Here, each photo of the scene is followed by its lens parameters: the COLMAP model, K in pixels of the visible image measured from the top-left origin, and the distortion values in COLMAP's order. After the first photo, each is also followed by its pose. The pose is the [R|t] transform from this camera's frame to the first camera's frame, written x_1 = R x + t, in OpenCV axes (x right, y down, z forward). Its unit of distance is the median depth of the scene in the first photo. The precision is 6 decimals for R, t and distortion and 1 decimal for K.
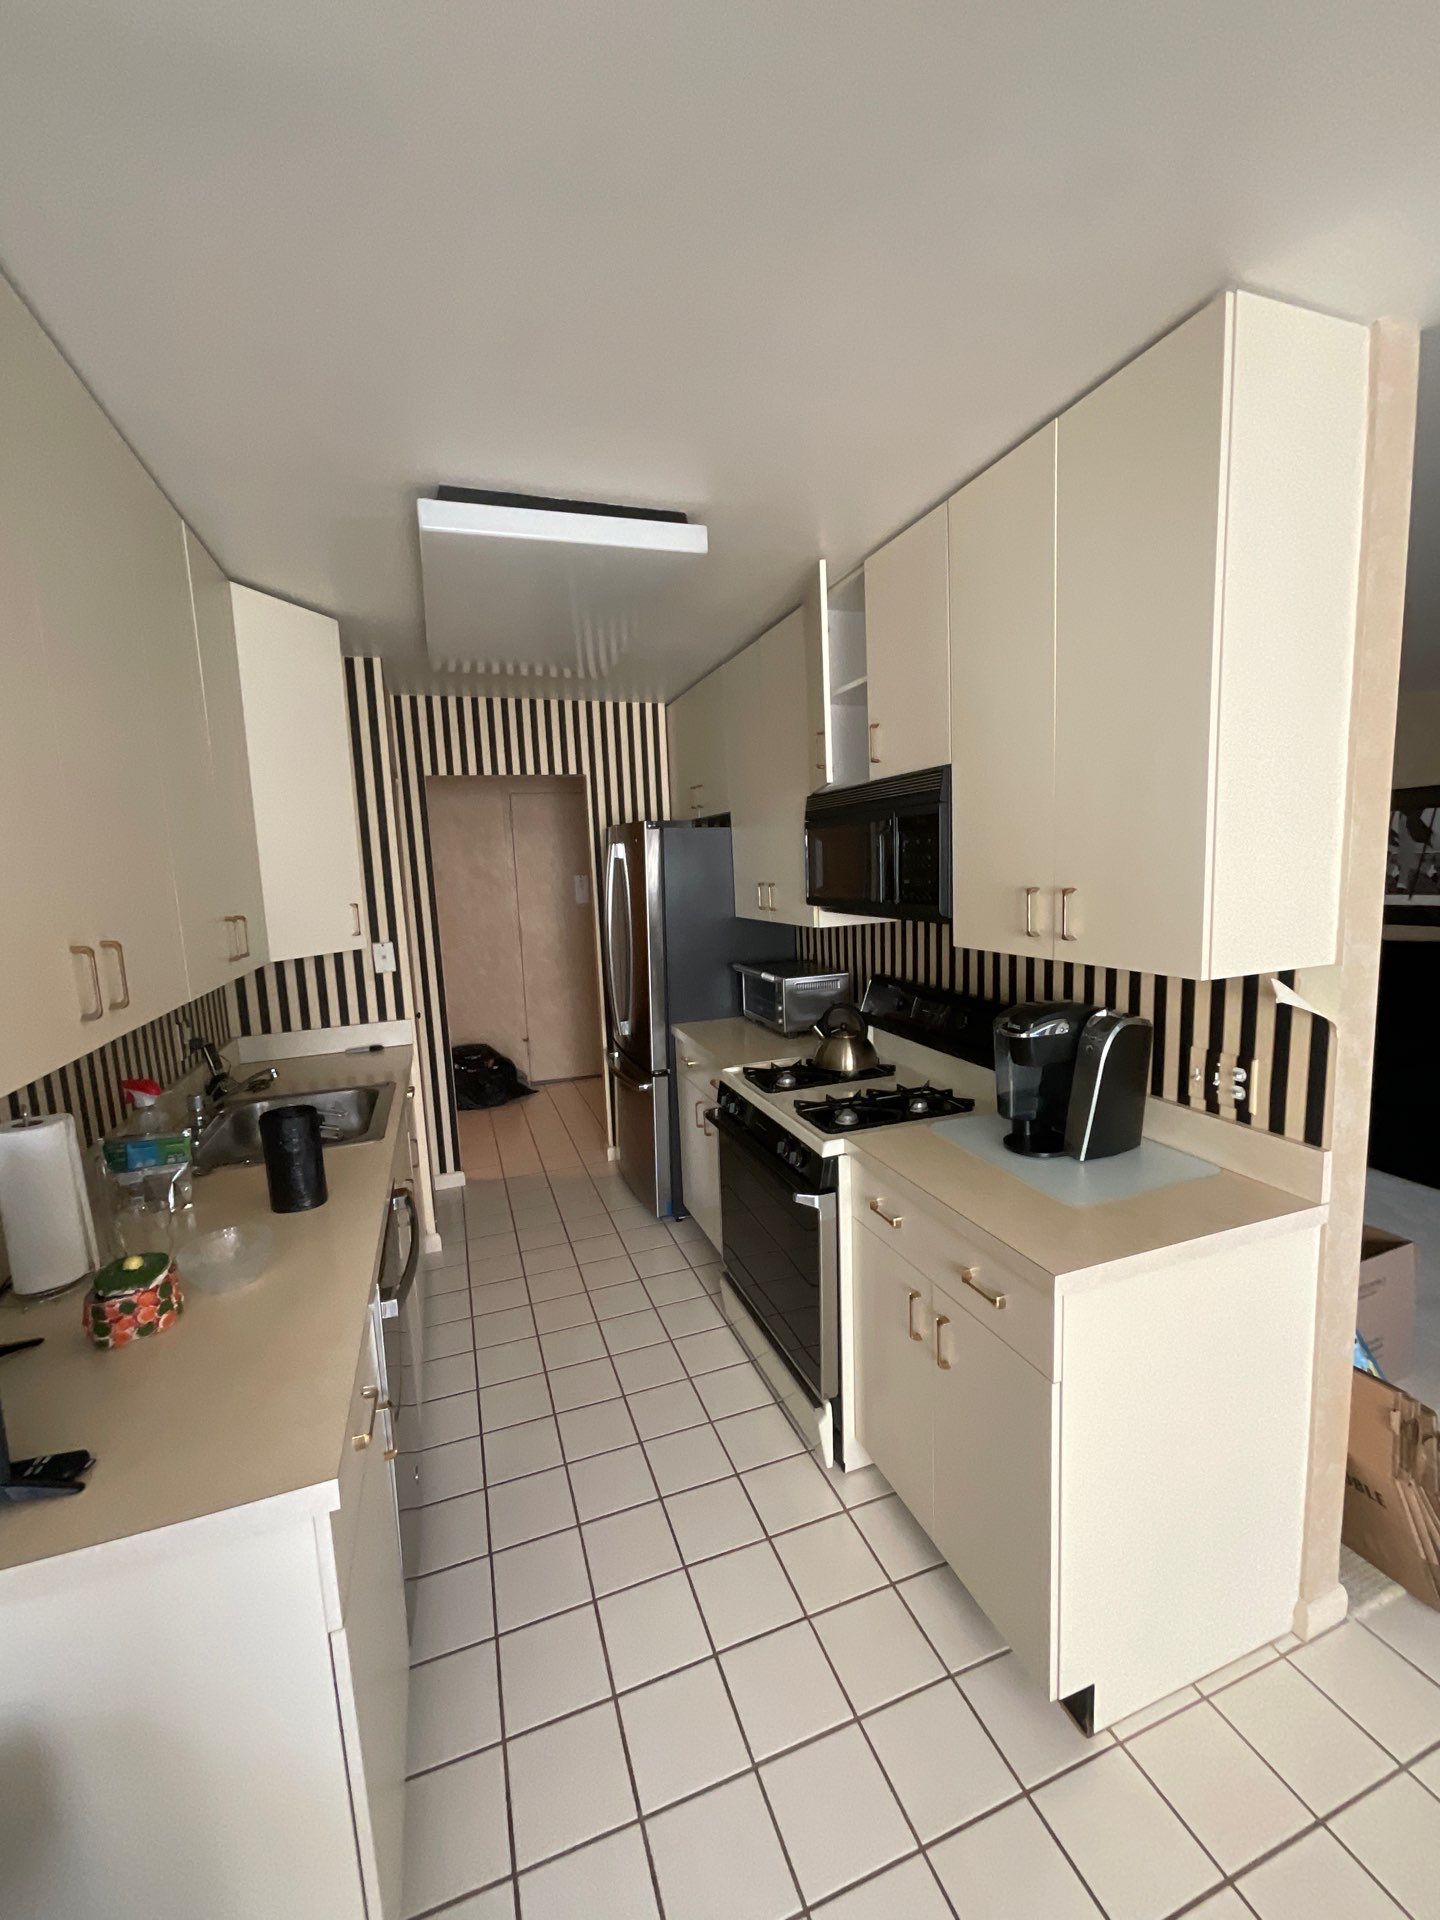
lens RADIAL K [[776.4, 0, 723.2], [0, 776.4, 968.0], [0, 0, 1]] dist [-0.002423, -0.000249]
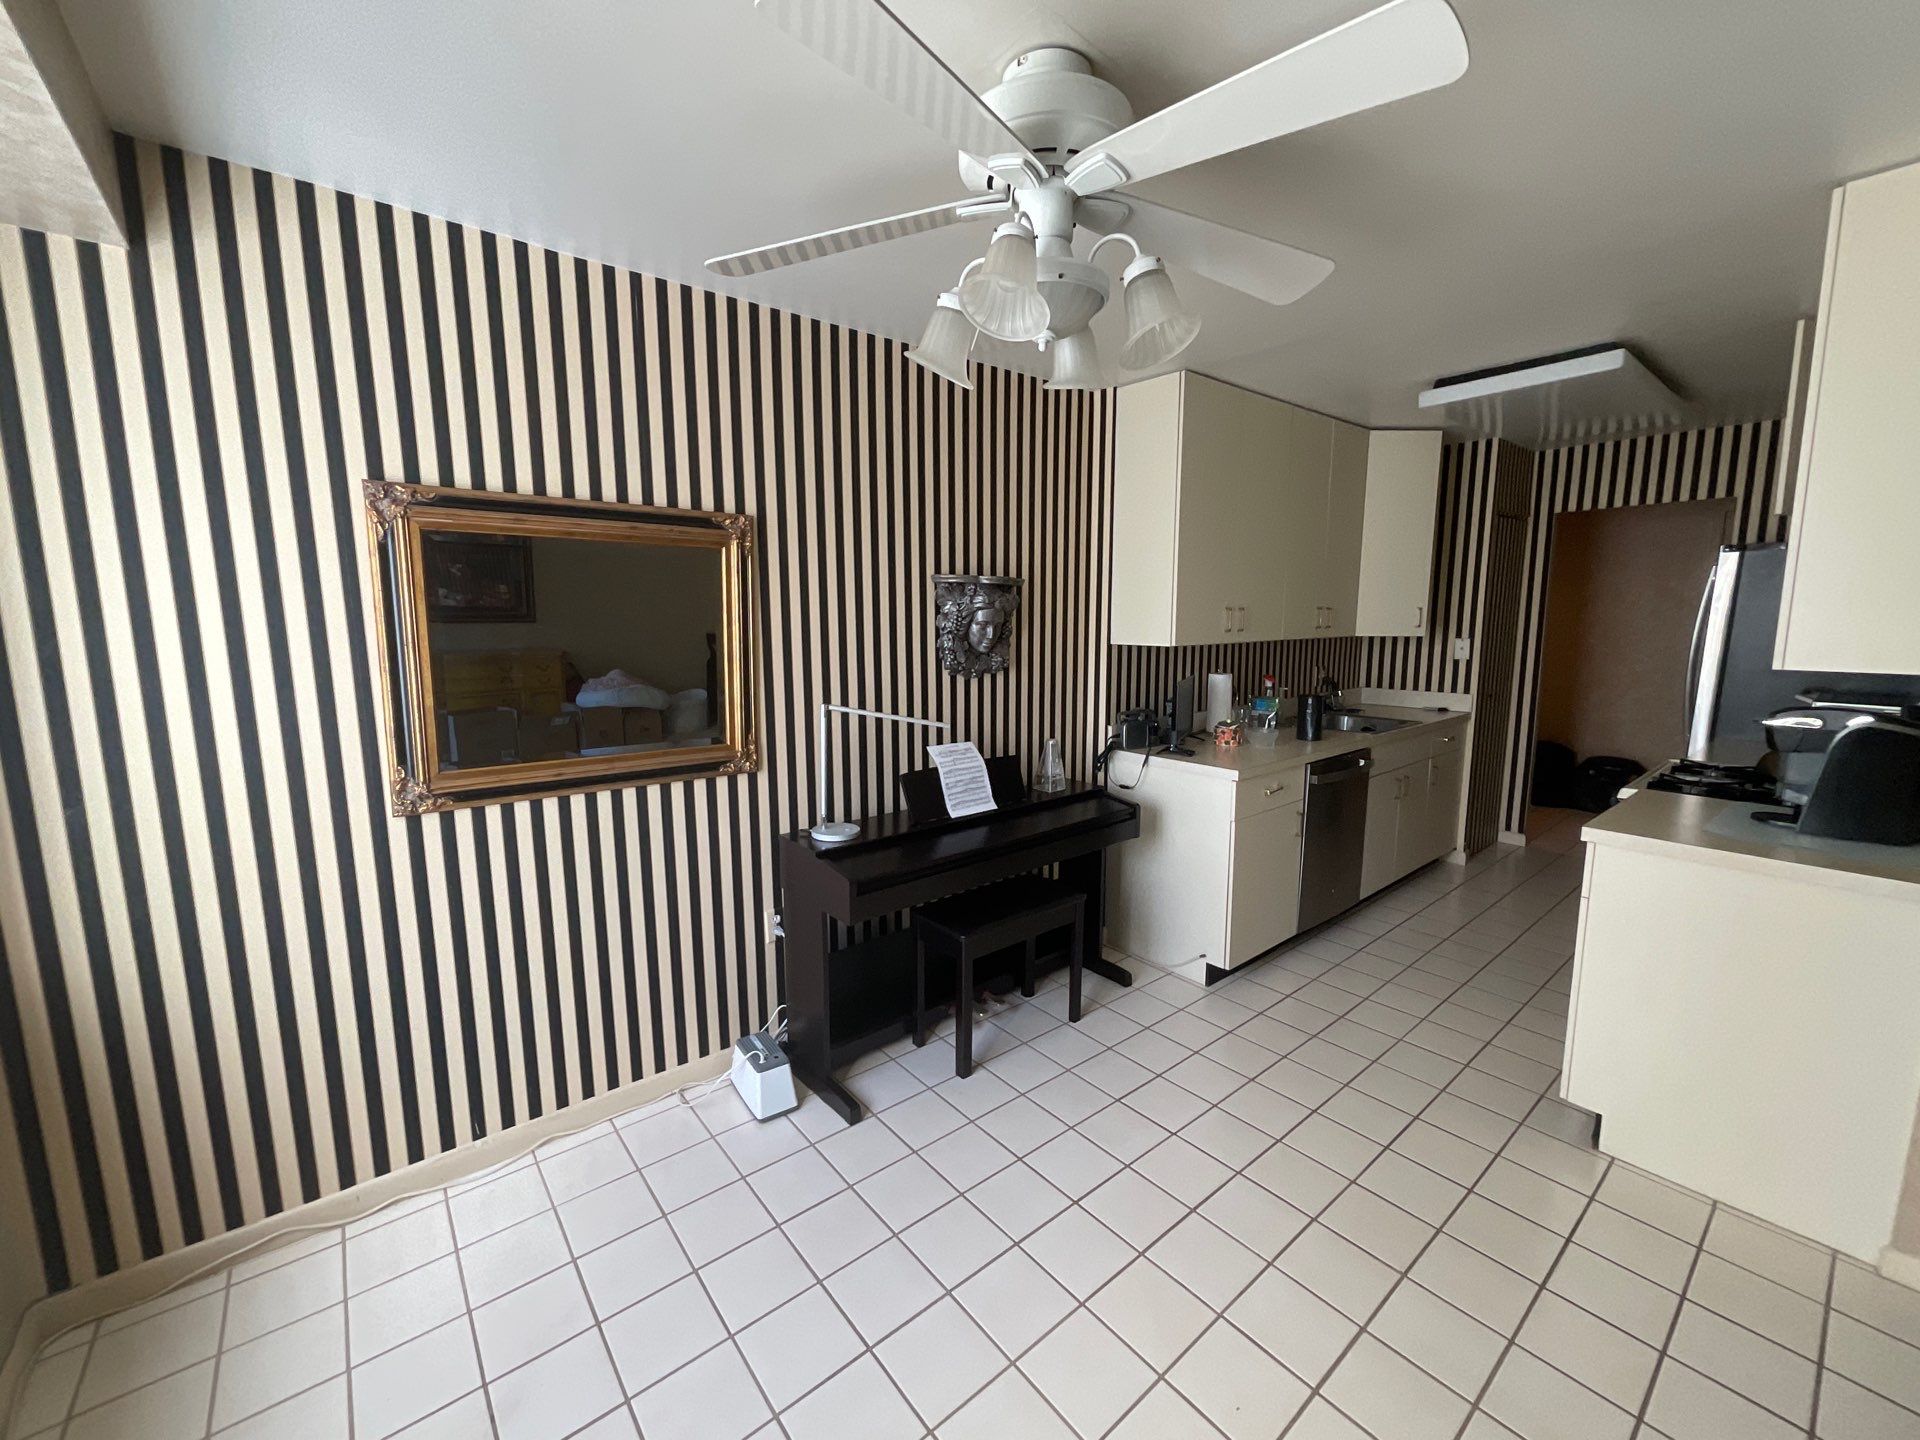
lens RADIAL K [[776.4, 0, 960.5], [0, 776.4, 721.0], [0, 0, 1]] dist [-0.002423, -0.000249]
pose [[0.331305, 0.168439, -0.928367, 0.619241], [-0.132468, 0.982494, 0.130986, 0.053141], [0.934178, 0.079583, 0.347818, -0.365539]]
